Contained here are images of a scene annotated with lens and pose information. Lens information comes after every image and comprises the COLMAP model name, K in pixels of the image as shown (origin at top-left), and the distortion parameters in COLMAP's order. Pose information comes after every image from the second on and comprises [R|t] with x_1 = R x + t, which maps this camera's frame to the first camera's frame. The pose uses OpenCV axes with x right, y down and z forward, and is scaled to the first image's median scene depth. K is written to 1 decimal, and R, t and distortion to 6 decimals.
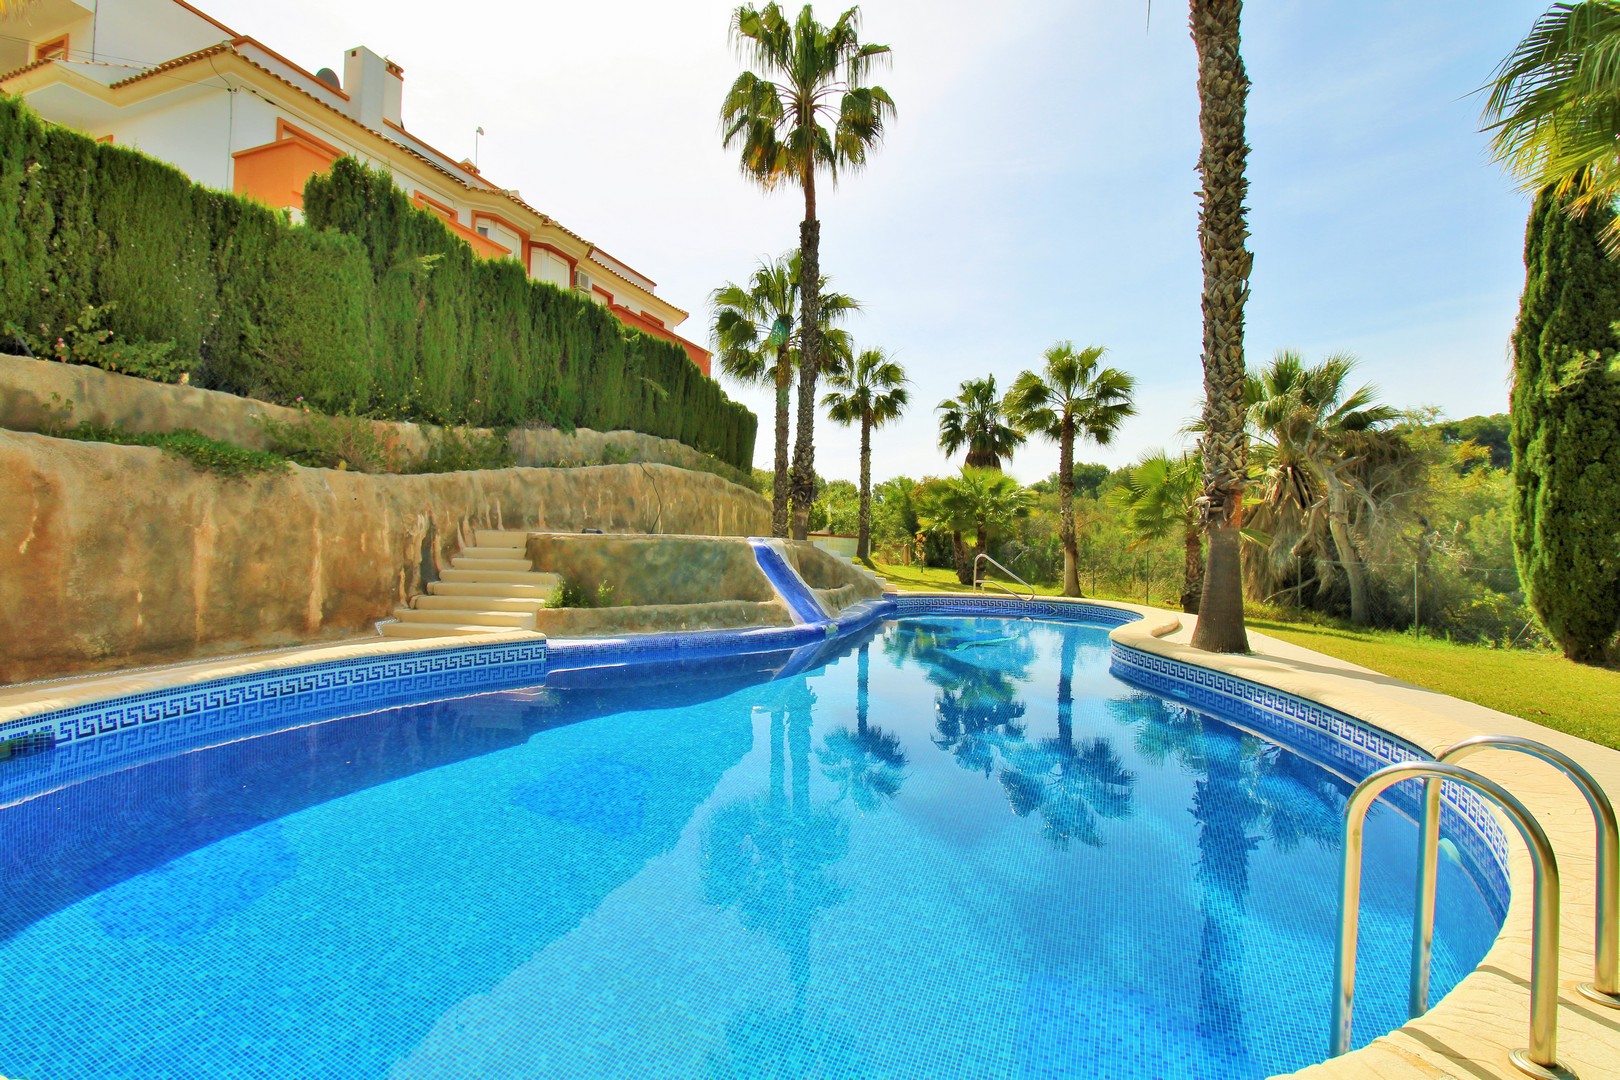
lens RADIAL K [[748.4, 0, 816.3], [0, 748.4, 522.6], [0, 0, 1]] dist [0.002916, -0.014485]
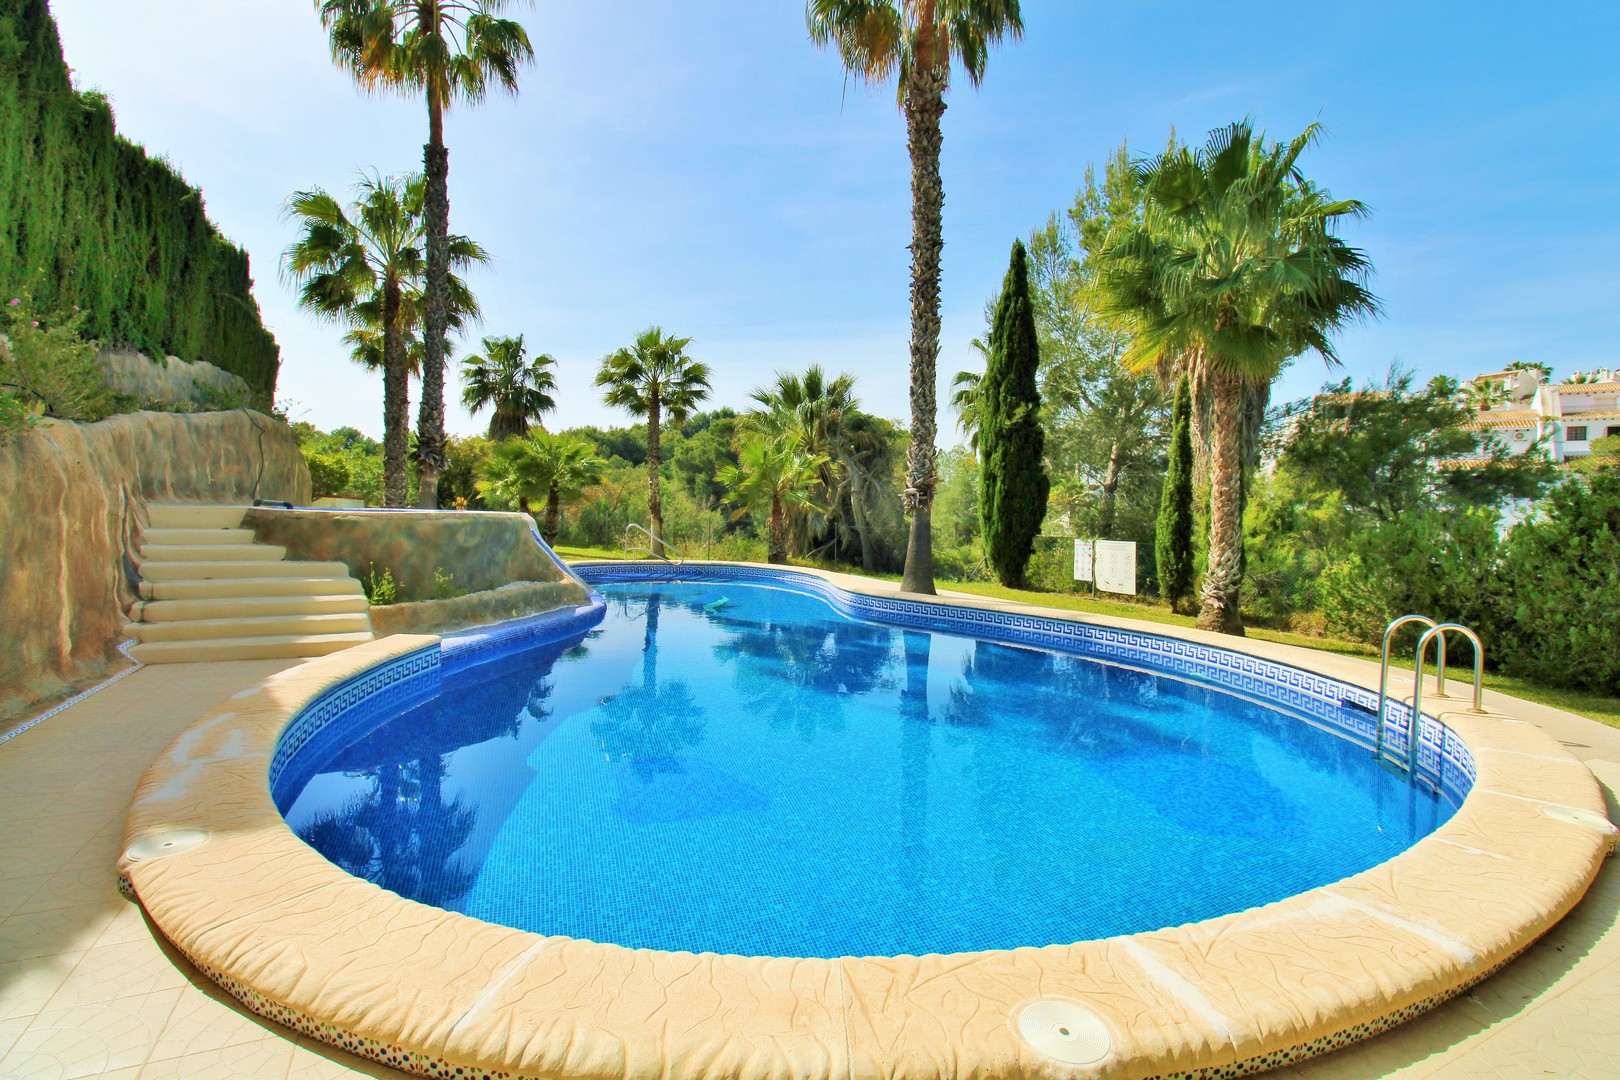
lens RADIAL K [[729.7, 0, 809.5], [0, 729.7, 521.4], [0, 0, 1]] dist [0.000692, -0.013901]
pose [[0.746440, -0.006017, 0.665425, -0.391447], [-0.030396, 0.998607, 0.043126, -0.019079], [-0.664758, -0.052417, 0.745218, 0.072870]]
